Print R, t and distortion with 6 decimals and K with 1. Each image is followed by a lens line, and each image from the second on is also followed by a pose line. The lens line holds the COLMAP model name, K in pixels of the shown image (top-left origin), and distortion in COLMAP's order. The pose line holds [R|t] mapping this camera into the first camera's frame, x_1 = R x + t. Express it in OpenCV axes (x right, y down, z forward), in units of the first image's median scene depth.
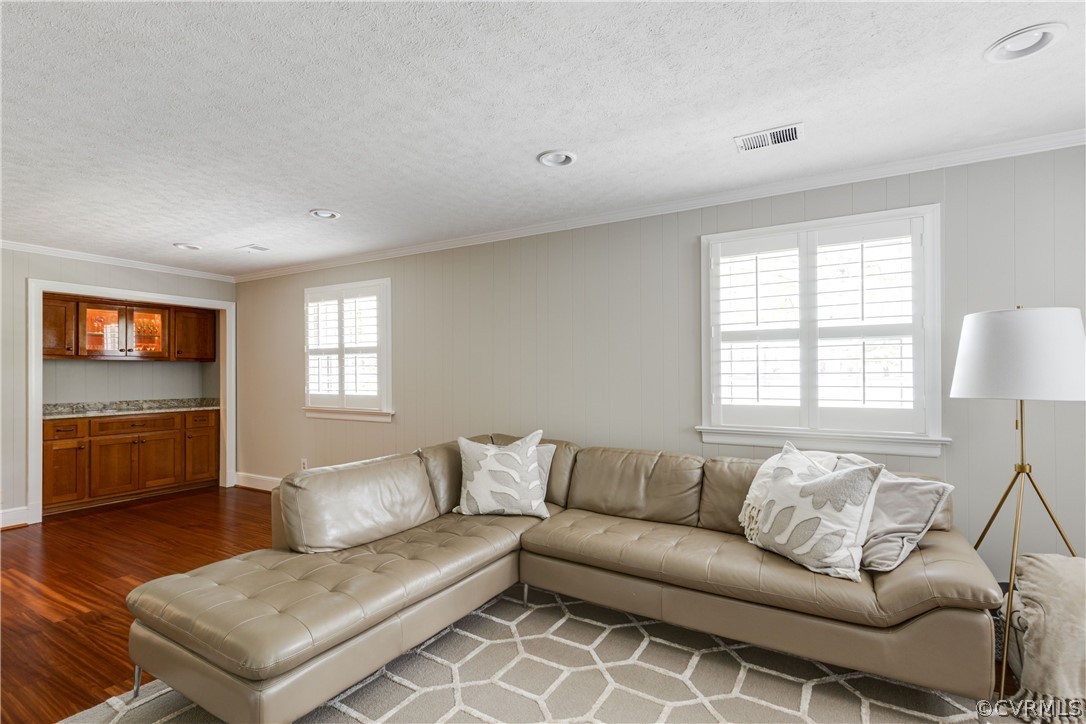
lens RADIAL K [[488.3, 0, 542.6], [0, 488.3, 364.7], [0, 0, 1]] dist [0.003977, 0.000038]
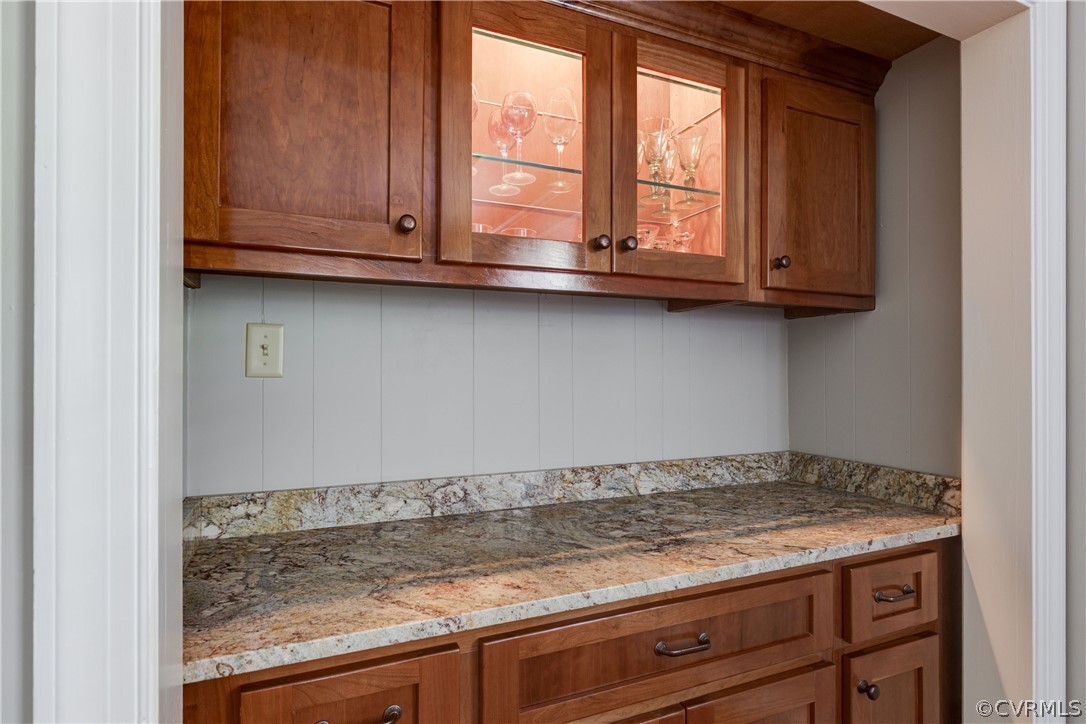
lens RADIAL K [[488.3, 0, 542.6], [0, 488.3, 364.7], [0, 0, 1]] dist [0.003977, 0.000038]
pose [[0.798444, 0.007723, -0.602019, -0.713702], [0.000556, 0.999908, 0.013566, 0.017972], [0.602069, -0.011166, 0.798366, 0.778392]]
